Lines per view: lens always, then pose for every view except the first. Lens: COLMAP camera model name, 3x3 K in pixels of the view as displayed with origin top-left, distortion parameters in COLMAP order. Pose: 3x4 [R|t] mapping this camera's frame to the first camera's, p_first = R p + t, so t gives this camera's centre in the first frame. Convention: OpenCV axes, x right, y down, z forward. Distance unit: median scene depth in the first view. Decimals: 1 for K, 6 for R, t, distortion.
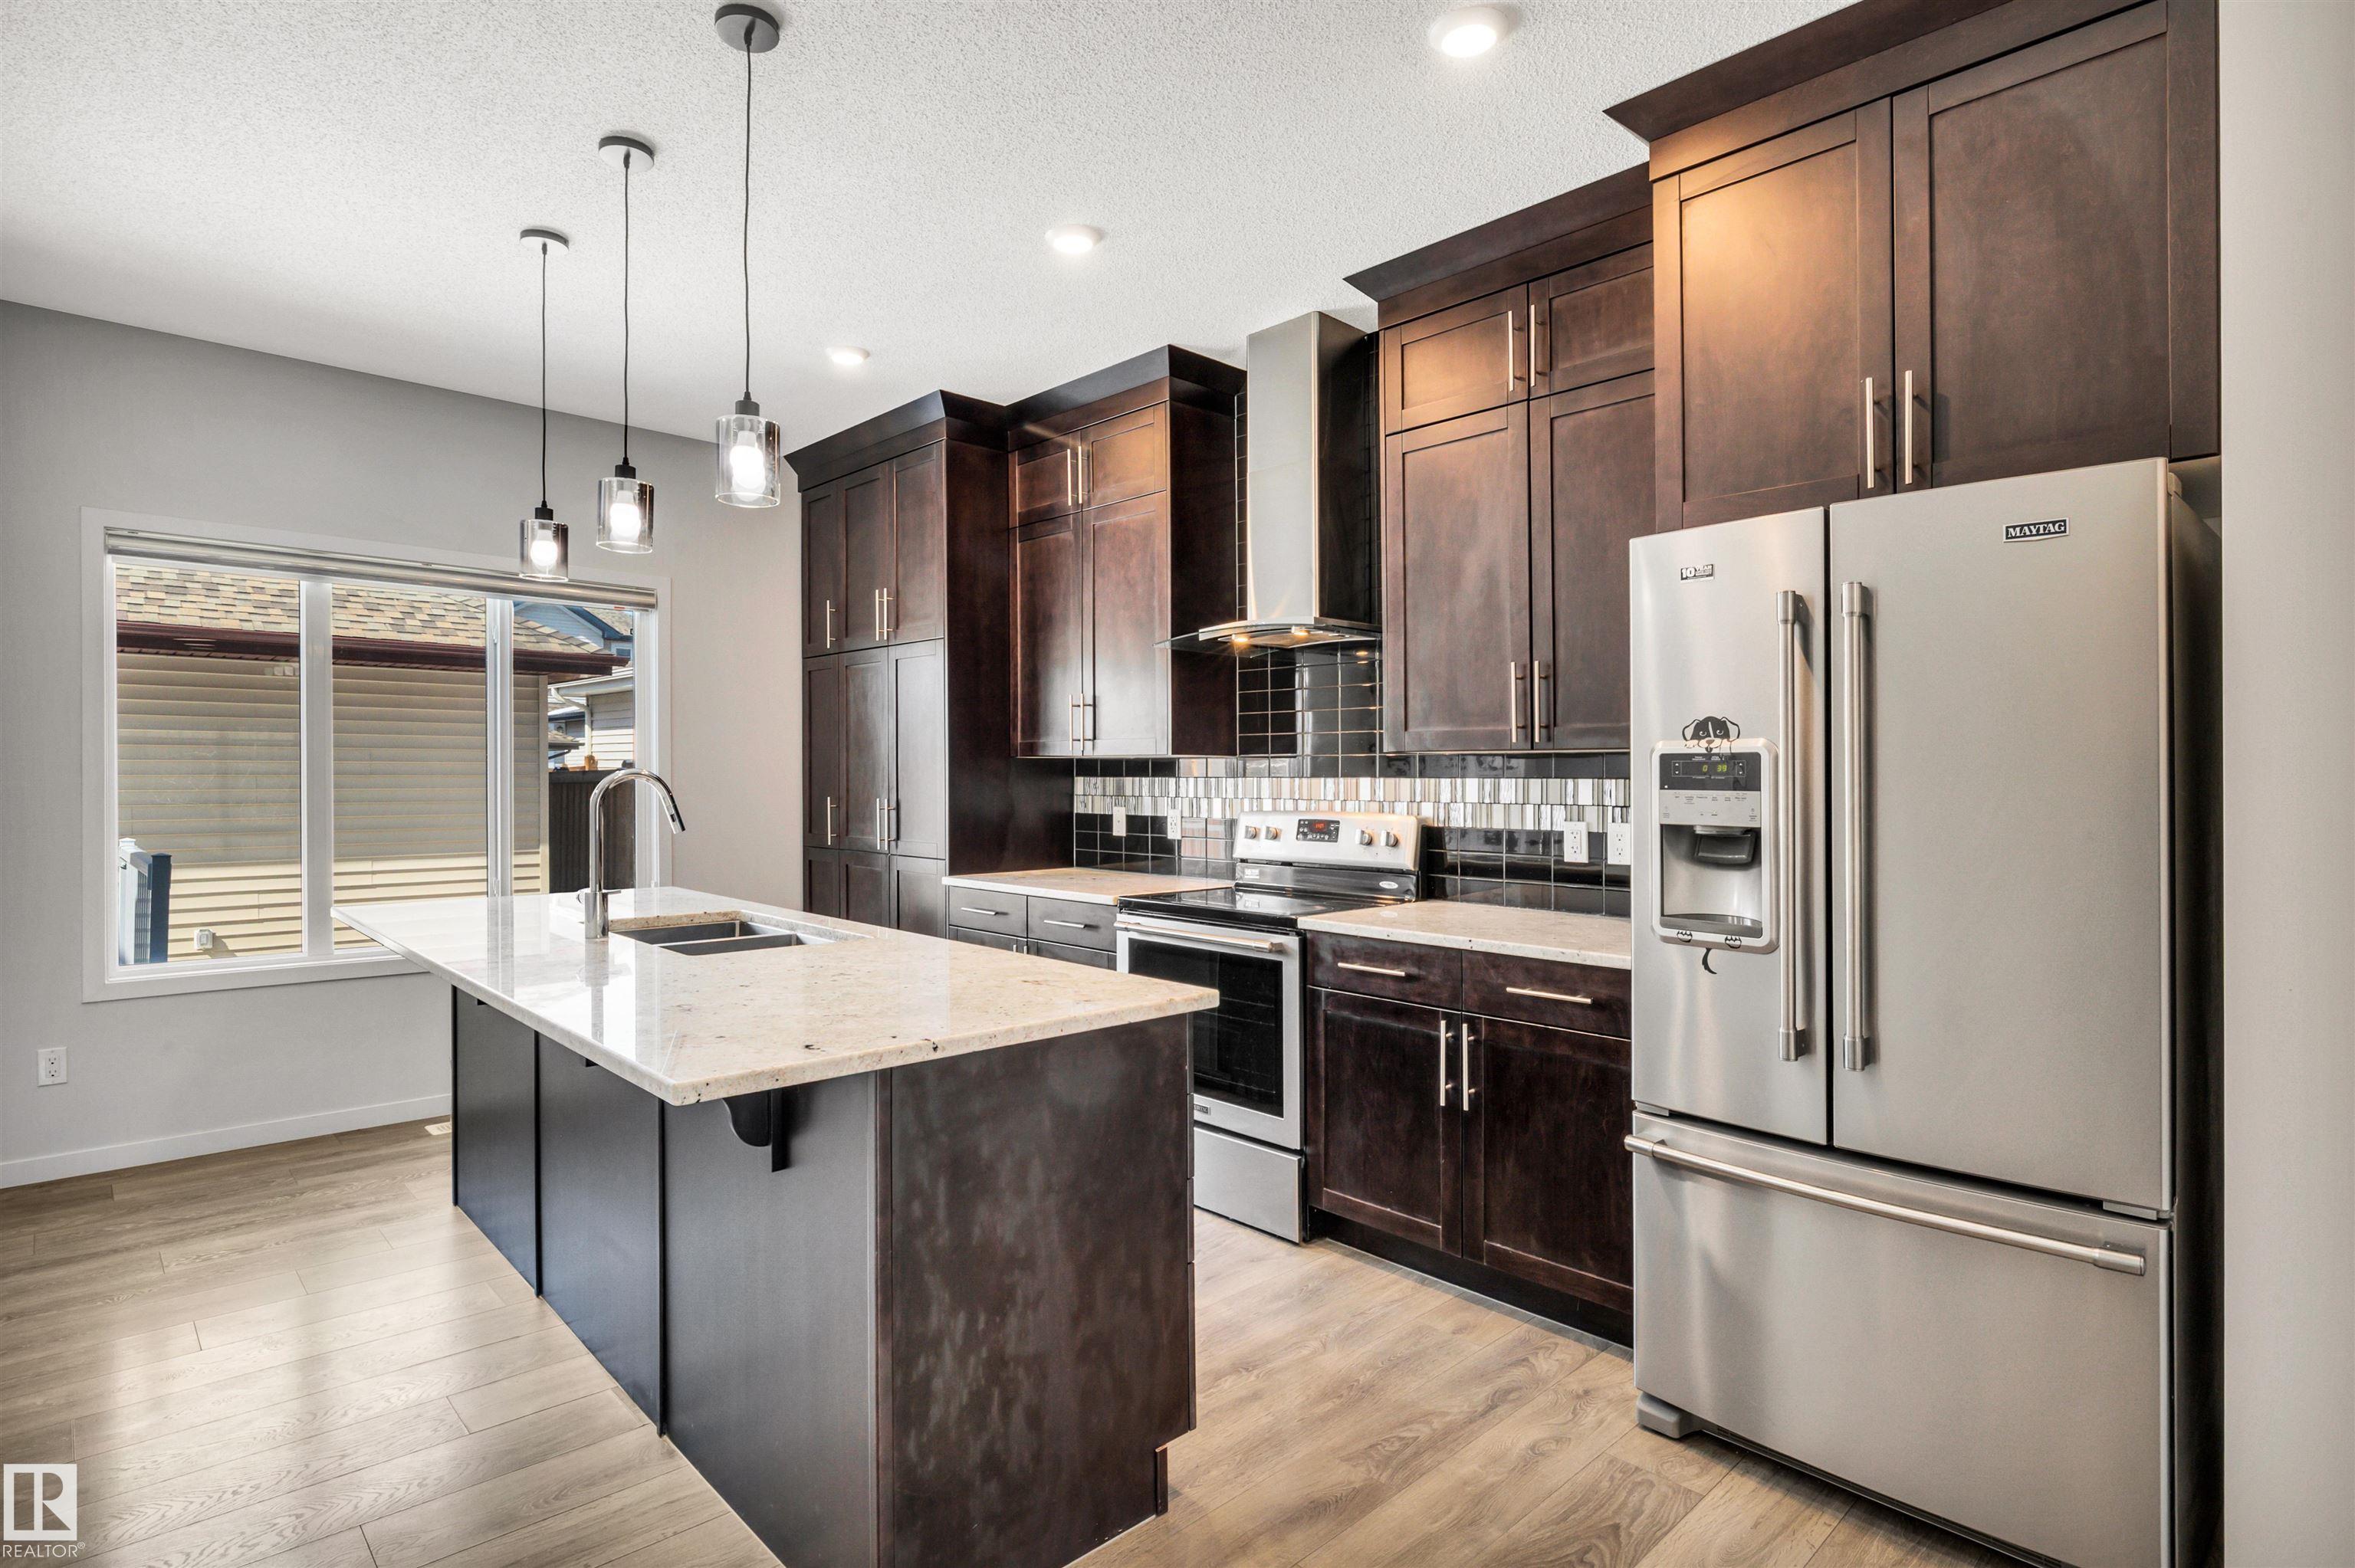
lens RADIAL K [[1180.2, 0, 1136.5], [0, 1180.2, 780.7], [0, 0, 1]] dist [-0.010892, 0.001703]
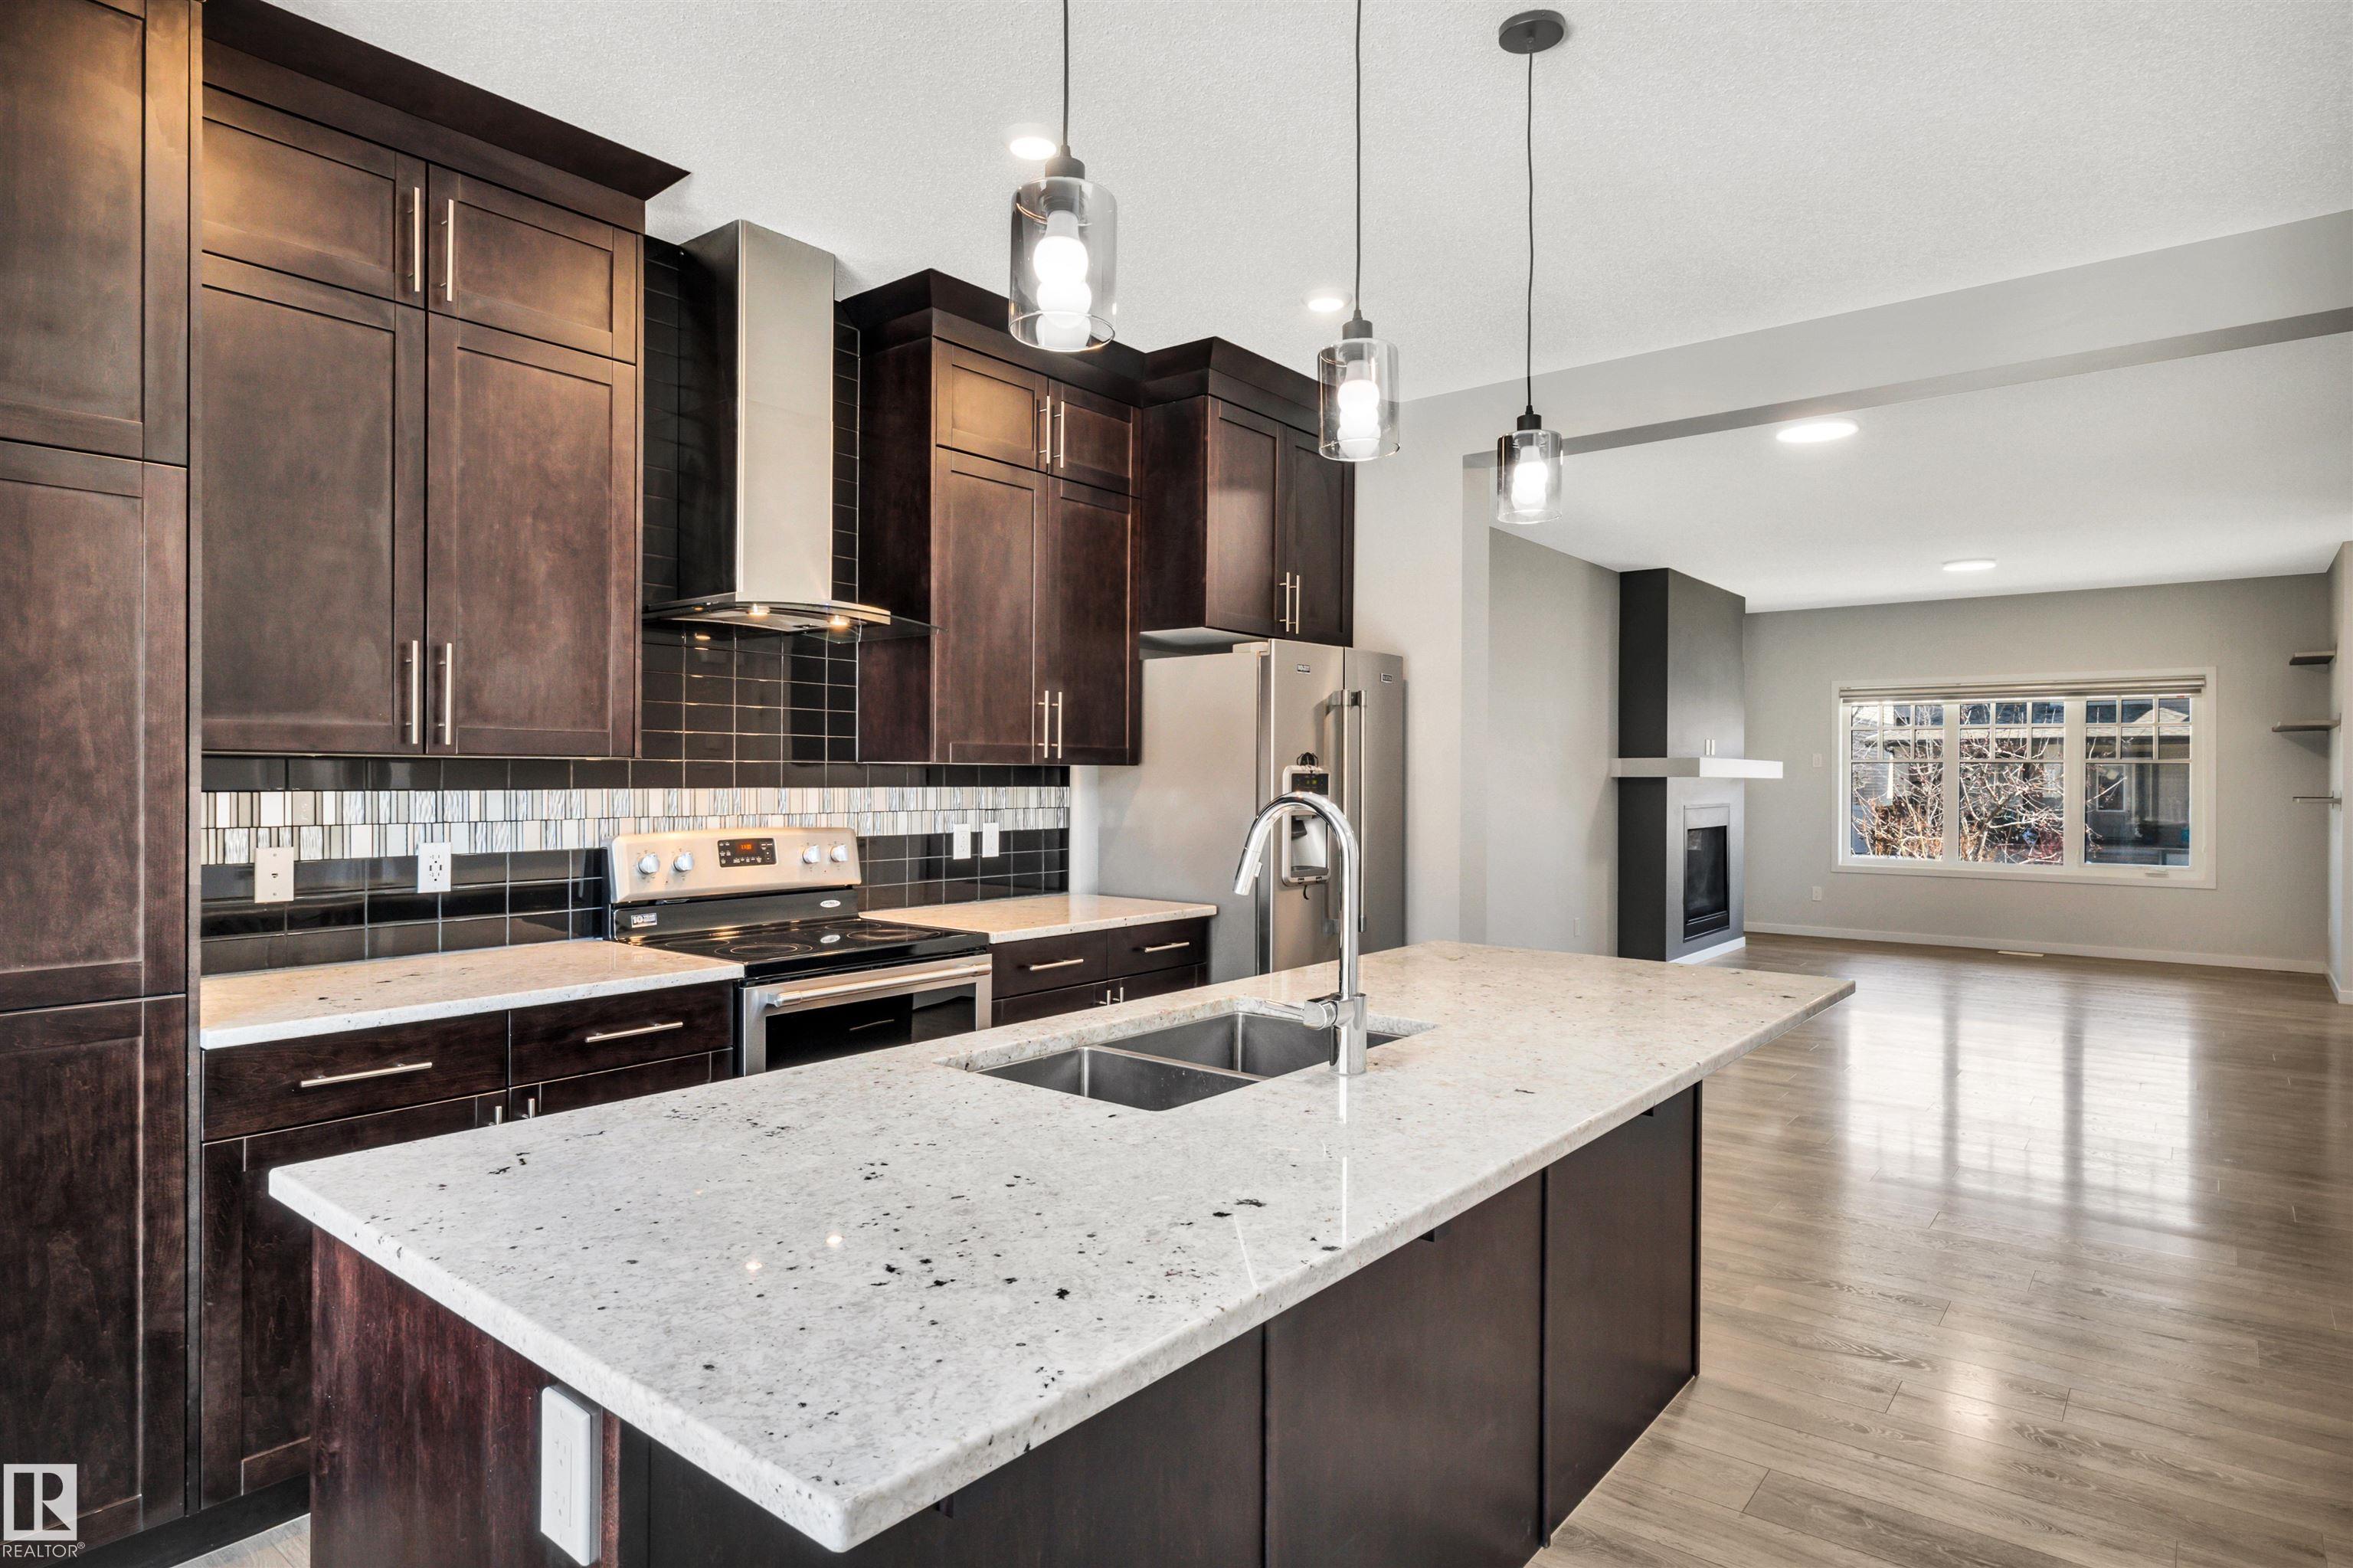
lens RADIAL K [[1284.1, 0, 1189.5], [0, 1284.1, 773.0], [0, 0, 1]] dist [-0.005497, 0.002139]
pose [[-0.147600, -0.004493, 0.989037, -0.885843], [-0.002495, 0.999988, 0.004170, -0.020357], [-0.989044, -0.001852, -0.147609, 0.938153]]
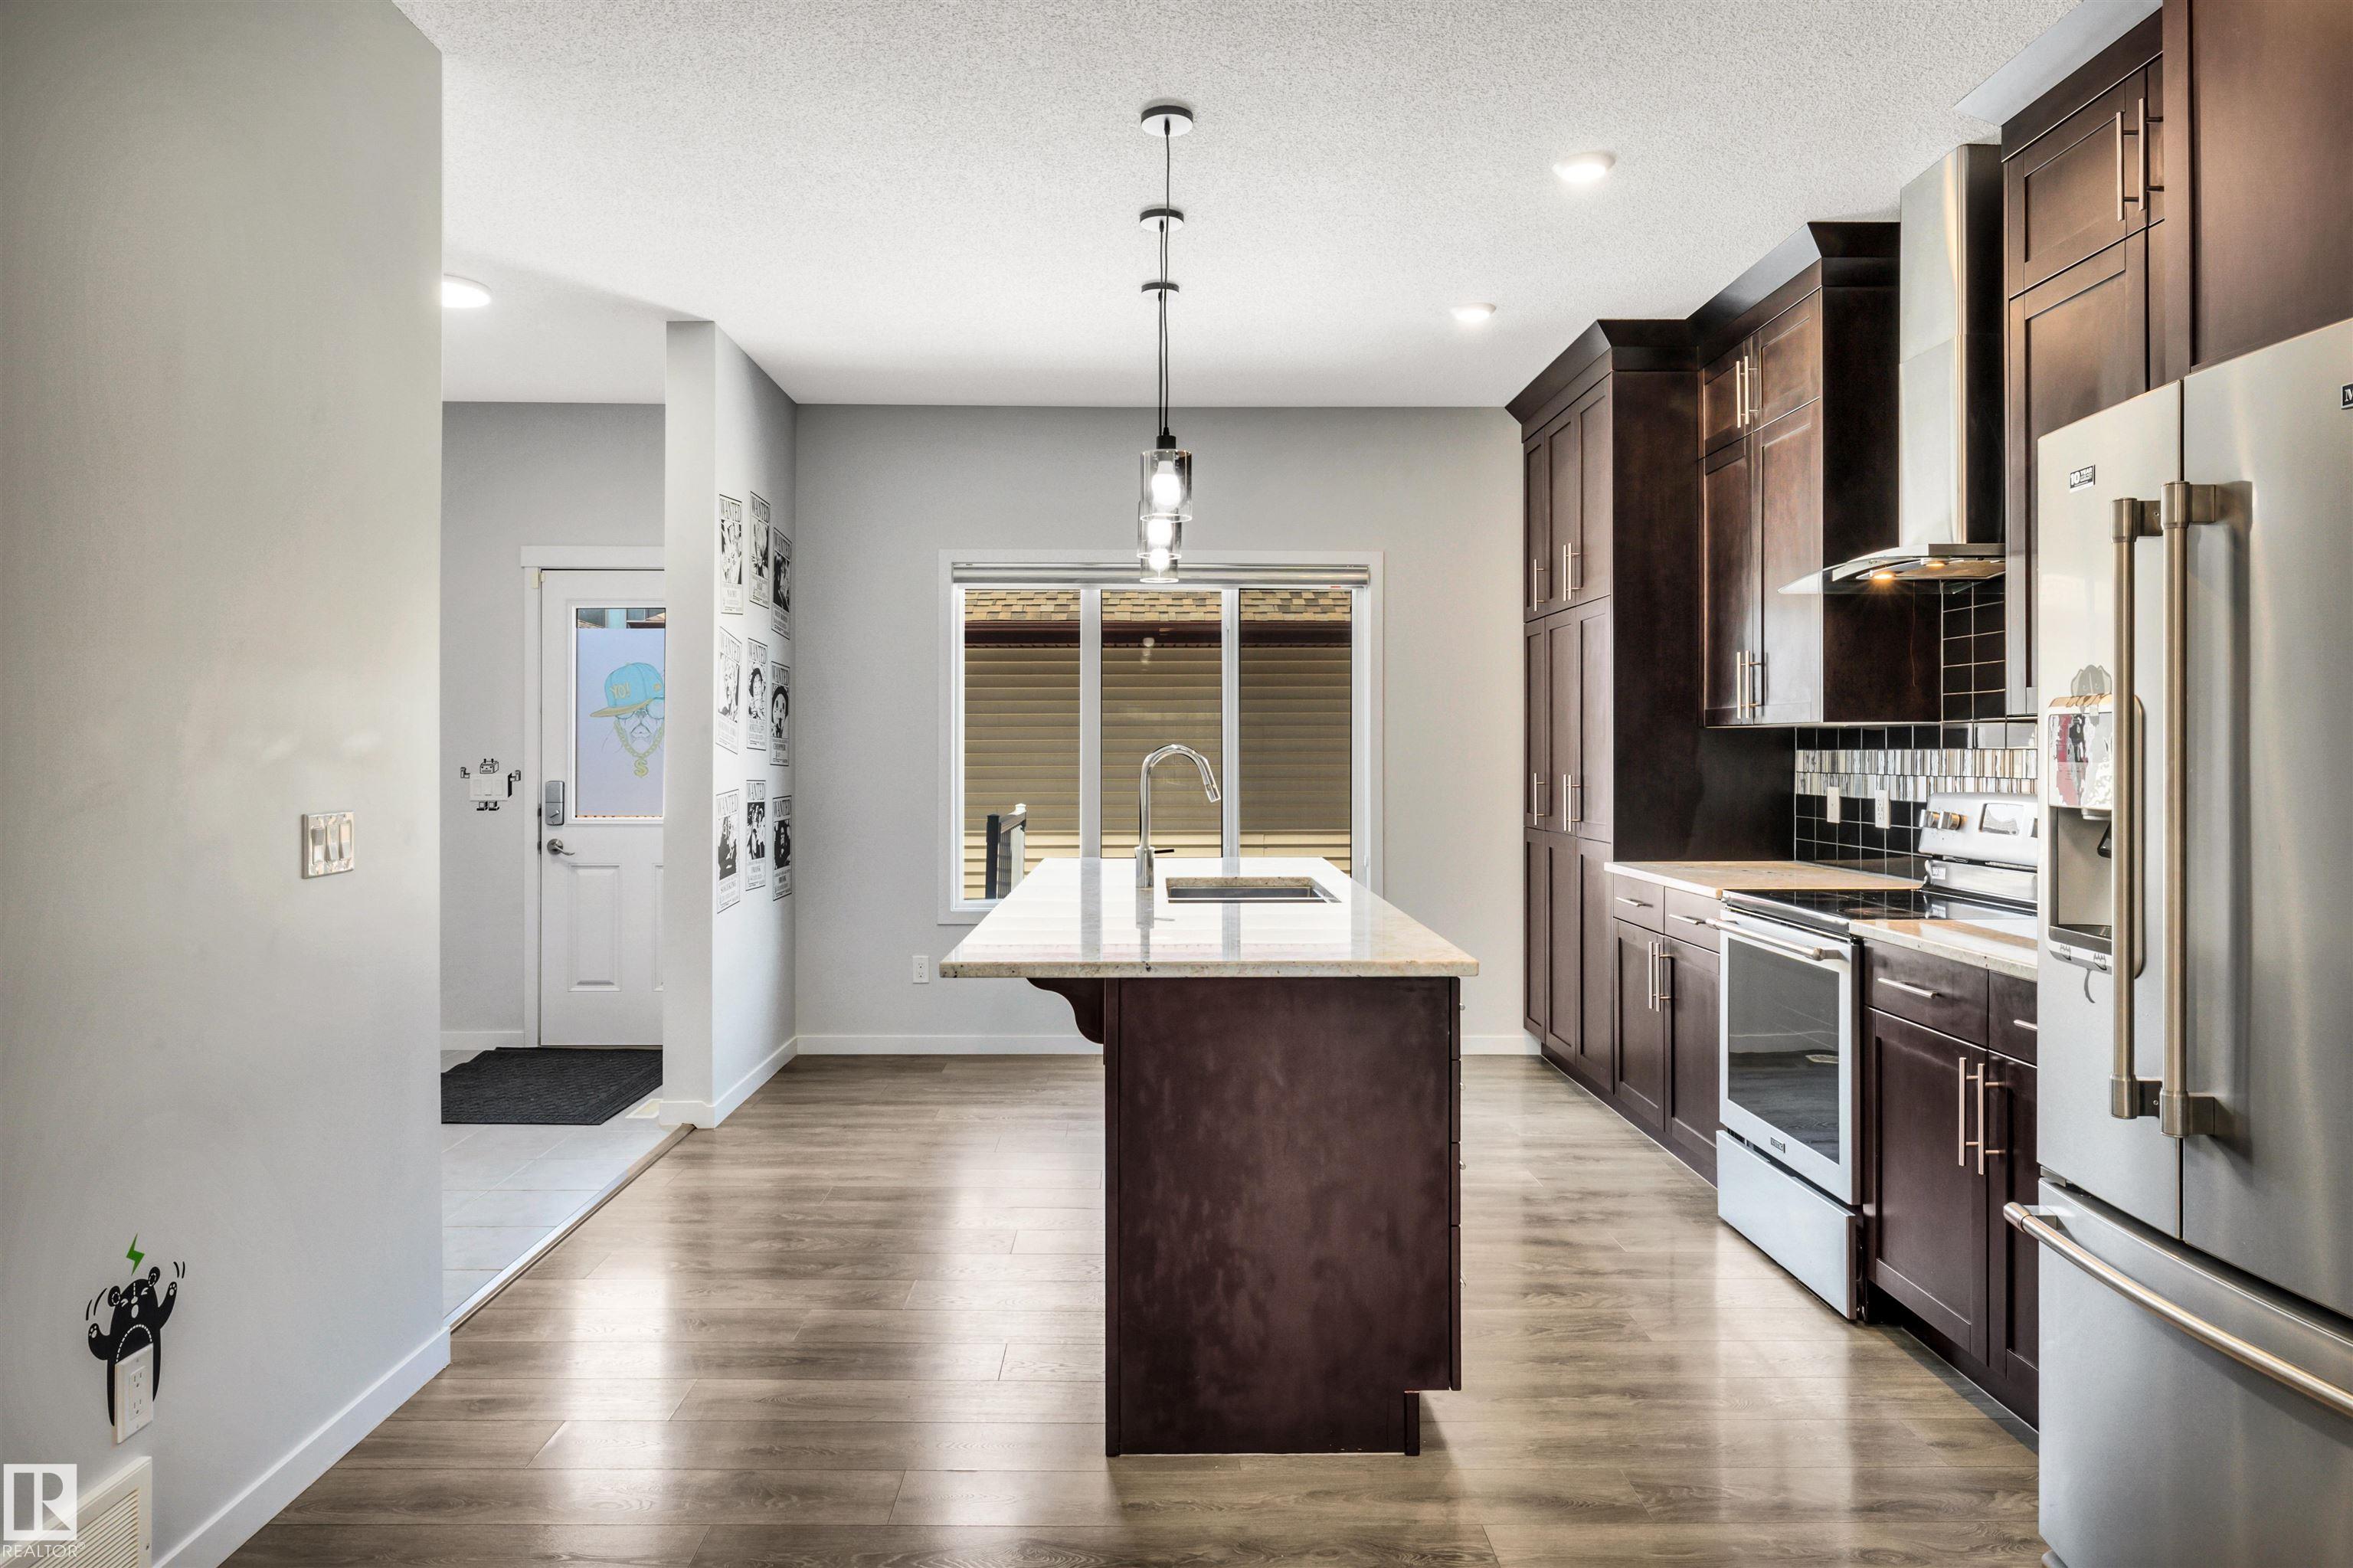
lens RADIAL K [[1464.4, 0, 1159.9], [0, 1464.4, 752.4], [0, 0, 1]] dist [-0.006770, -0.004166]
pose [[0.742230, -0.004368, -0.670131, 0.435076], [0.001851, 0.999988, -0.004468, 0.003296], [0.670143, 0.002075, 0.742229, -0.067729]]
